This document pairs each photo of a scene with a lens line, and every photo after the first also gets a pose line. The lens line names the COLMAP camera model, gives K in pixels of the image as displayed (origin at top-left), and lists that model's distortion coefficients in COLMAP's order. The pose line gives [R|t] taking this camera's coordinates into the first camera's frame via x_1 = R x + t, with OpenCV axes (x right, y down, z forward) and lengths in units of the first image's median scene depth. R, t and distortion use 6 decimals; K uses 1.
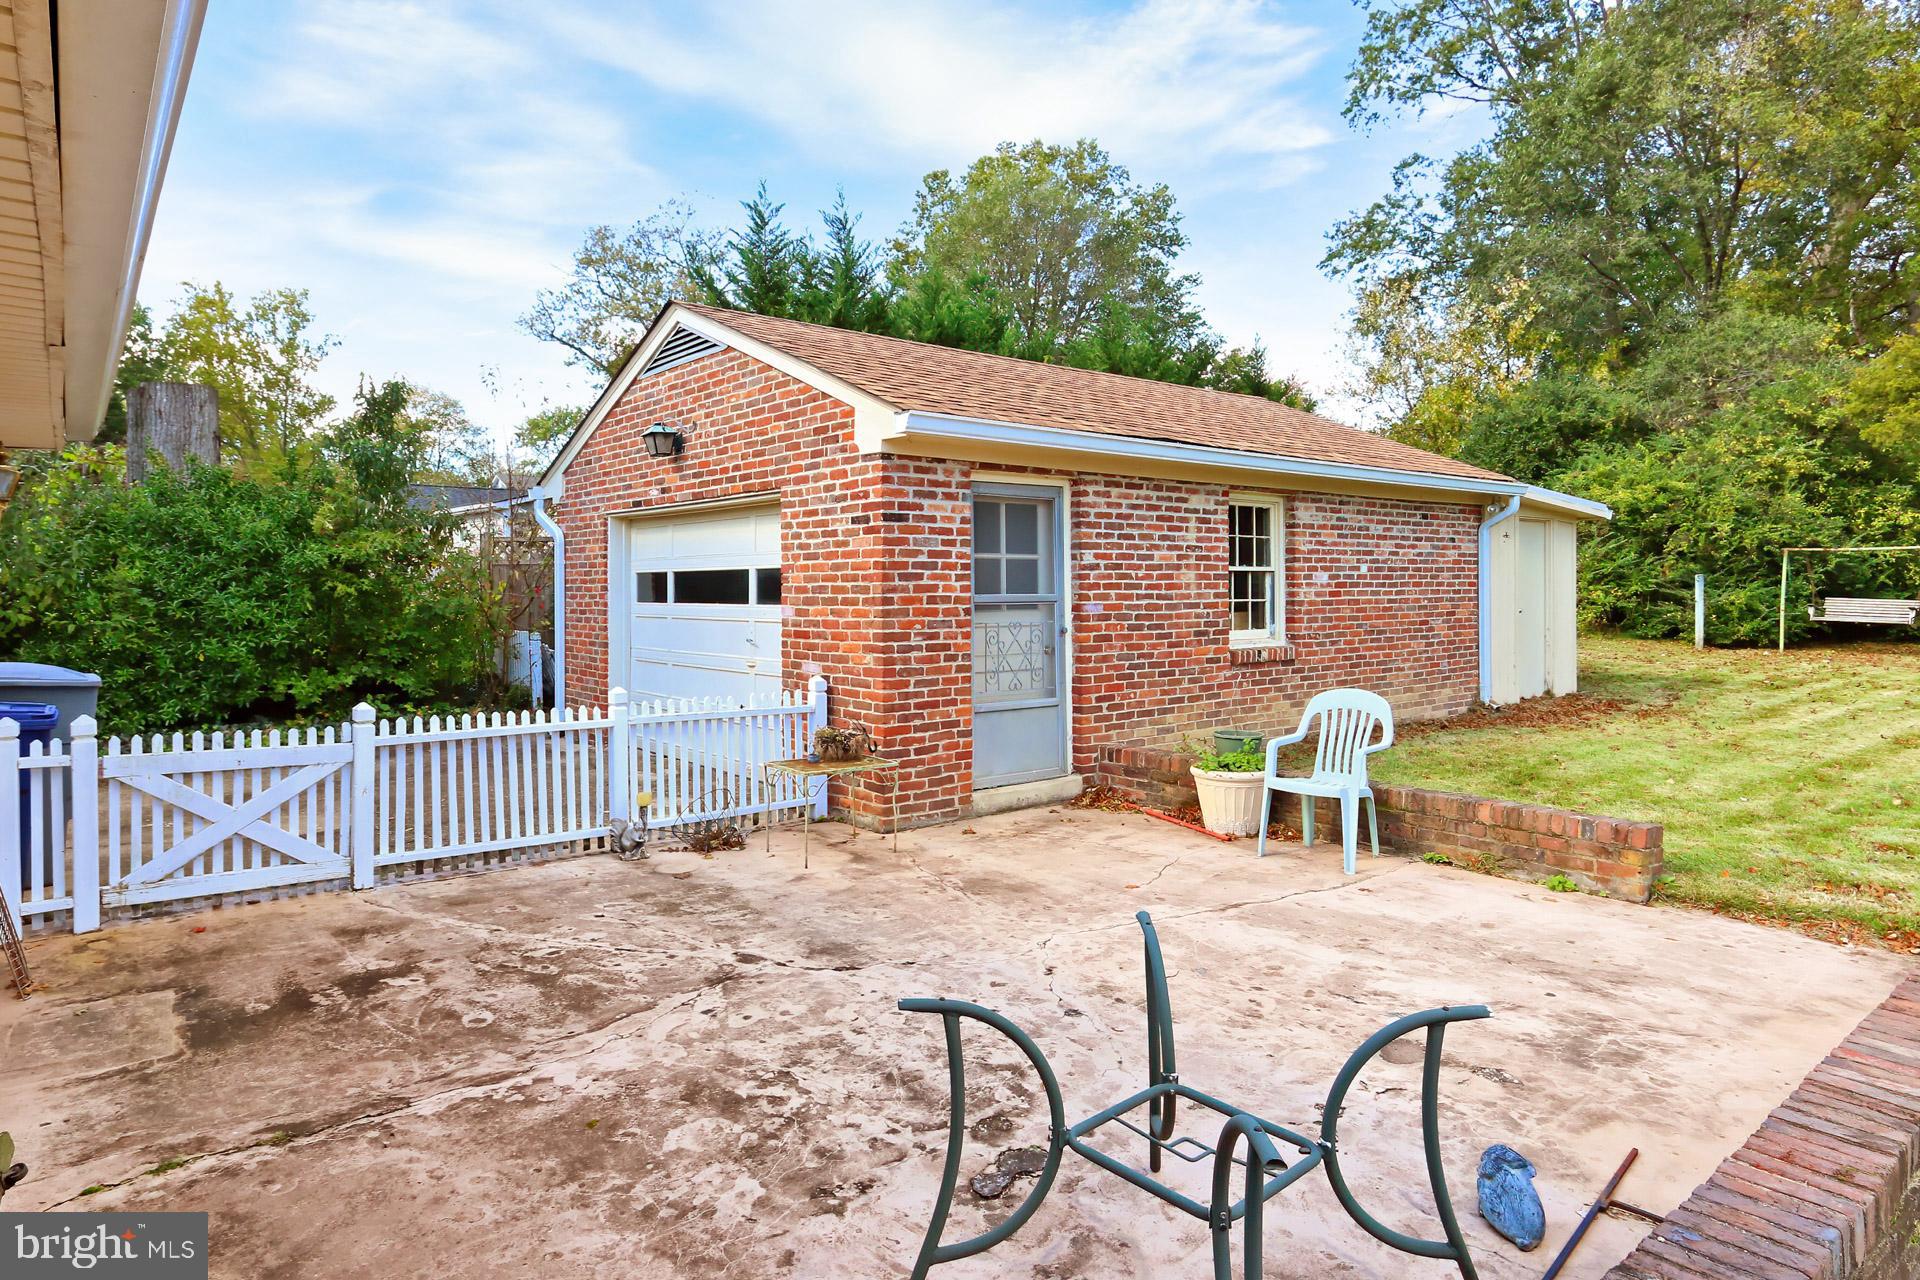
lens RADIAL K [[1109.5, 0, 967.1], [0, 1109.5, 583.9], [0, 0, 1]] dist [-0.022333, 0.013566]
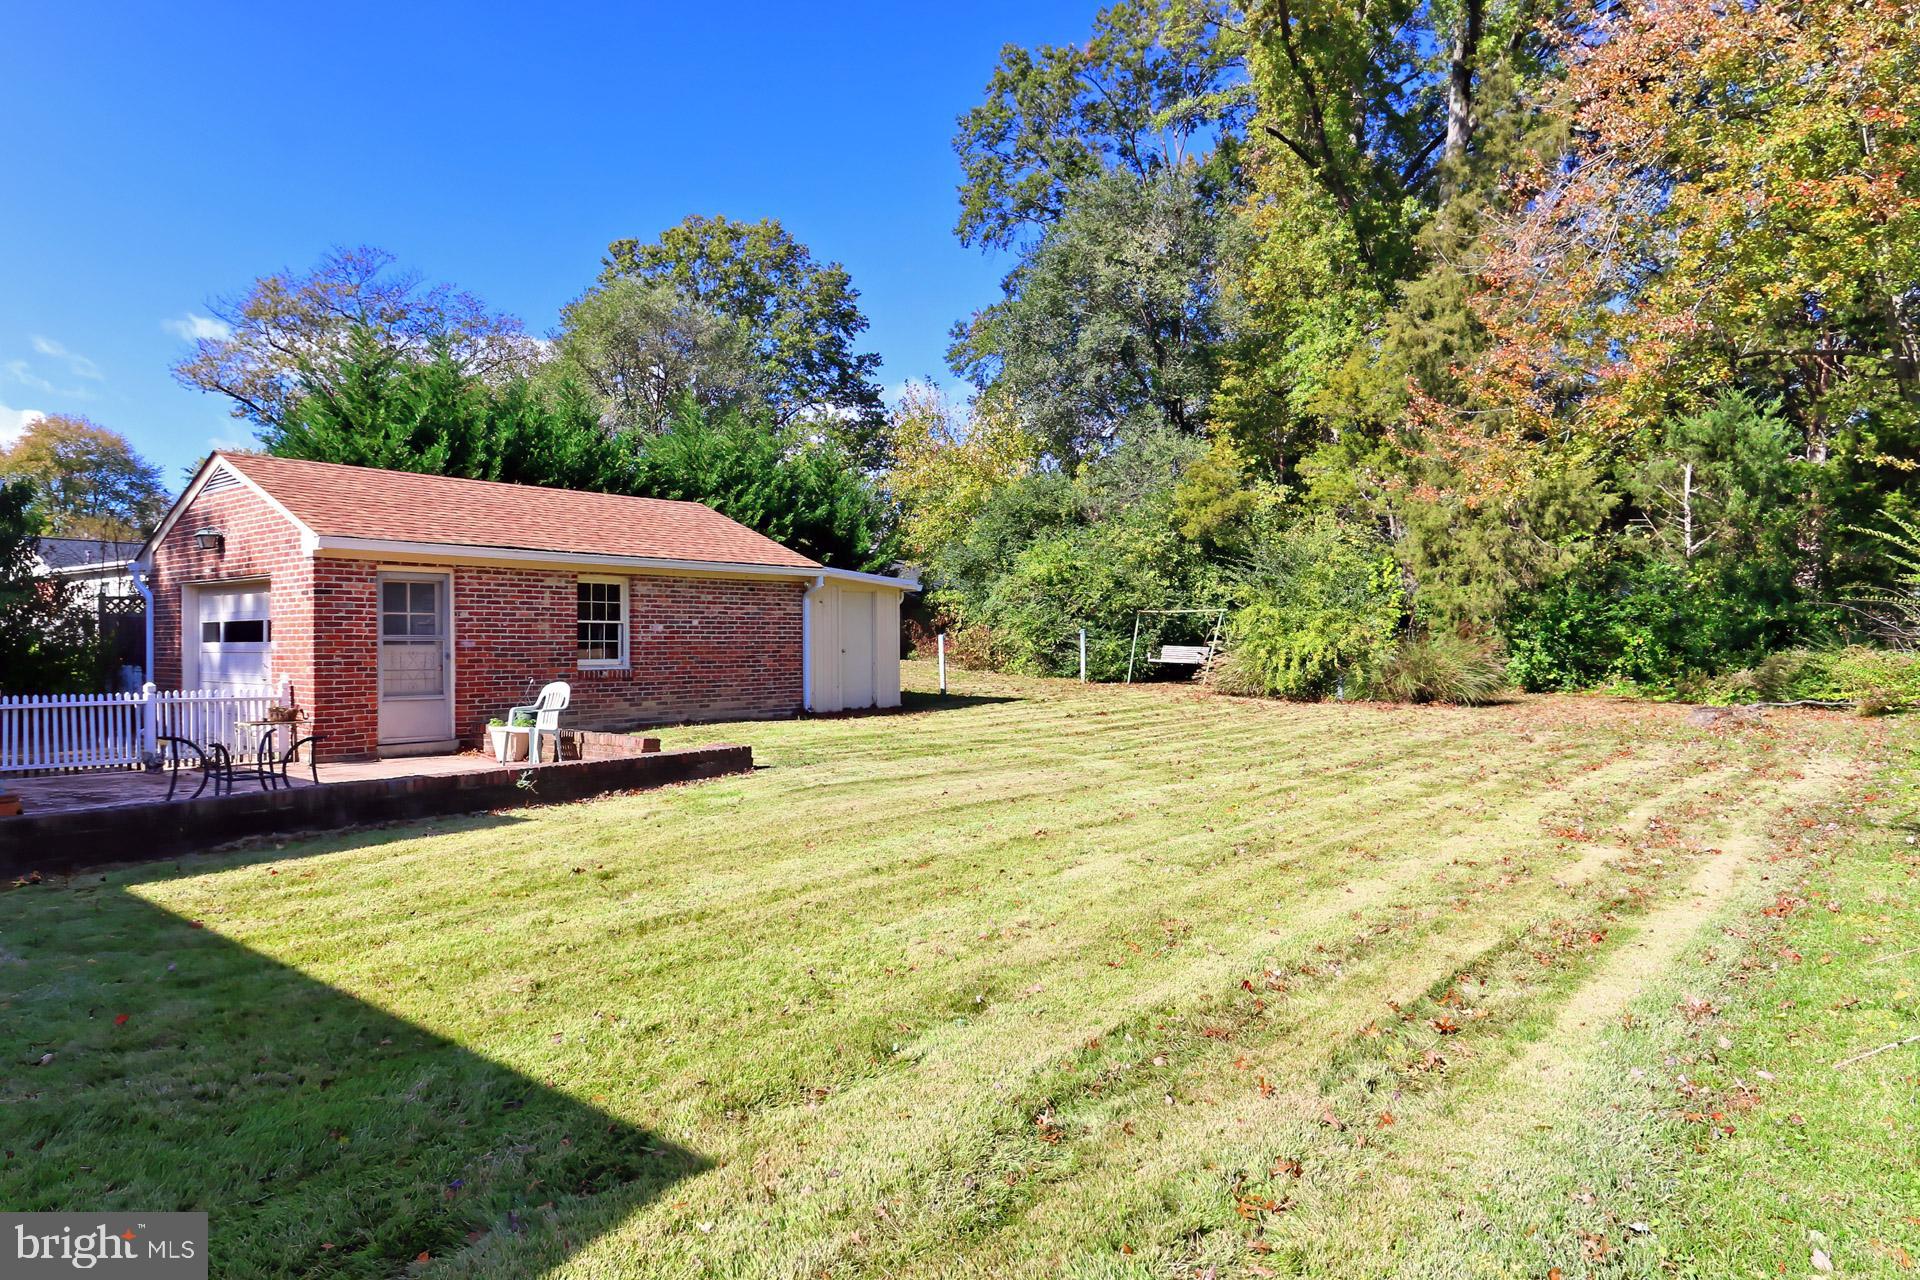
lens RADIAL K [[1110.8, 0, 885.0], [0, 1110.8, 641.0], [0, 0, 1]] dist [-0.006289, -0.000352]
pose [[0.985182, 0.002097, 0.171502, 0.365872], [-0.002152, 0.999998, 0.000134, 0.013071], [-0.171501, -0.000501, 0.985184, -0.657008]]
